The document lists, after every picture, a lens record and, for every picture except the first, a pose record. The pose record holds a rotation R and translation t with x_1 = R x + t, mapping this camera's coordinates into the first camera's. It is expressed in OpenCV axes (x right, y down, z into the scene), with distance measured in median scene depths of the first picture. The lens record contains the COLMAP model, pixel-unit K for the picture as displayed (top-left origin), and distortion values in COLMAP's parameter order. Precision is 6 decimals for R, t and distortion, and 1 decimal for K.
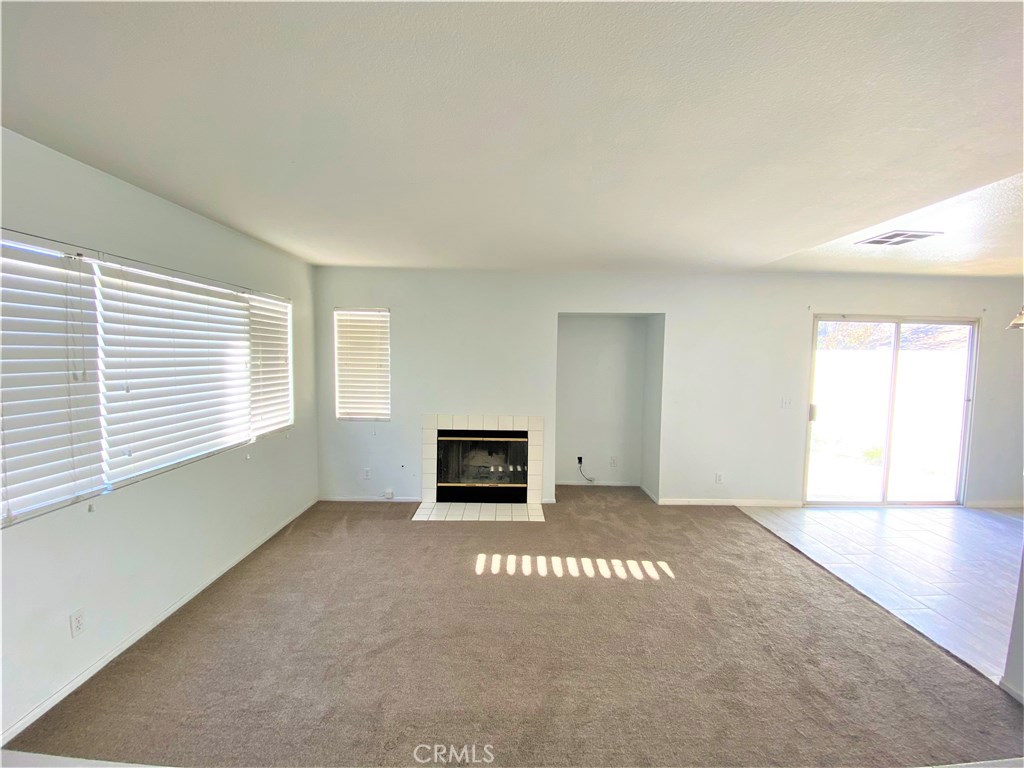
lens RADIAL K [[415.6, 0, 512.0], [0, 415.6, 384.0], [0, 0, 1]] dist [0.022998, -0.029429]
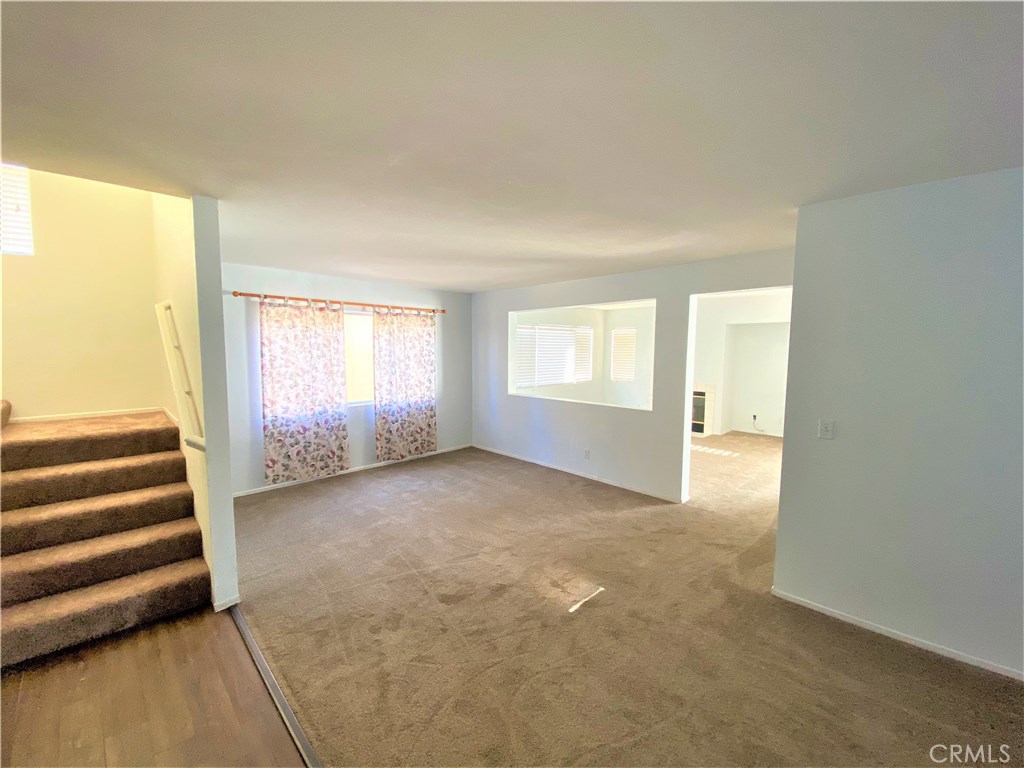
lens RADIAL K [[415.6, 0, 512.0], [0, 415.6, 384.0], [0, 0, 1]] dist [0.022998, -0.029429]
pose [[0.704287, 0.049075, -0.708217, 0.842801], [-0.041367, 0.998750, 0.028070, 0.071164], [0.708709, 0.009528, 0.705437, -0.999268]]
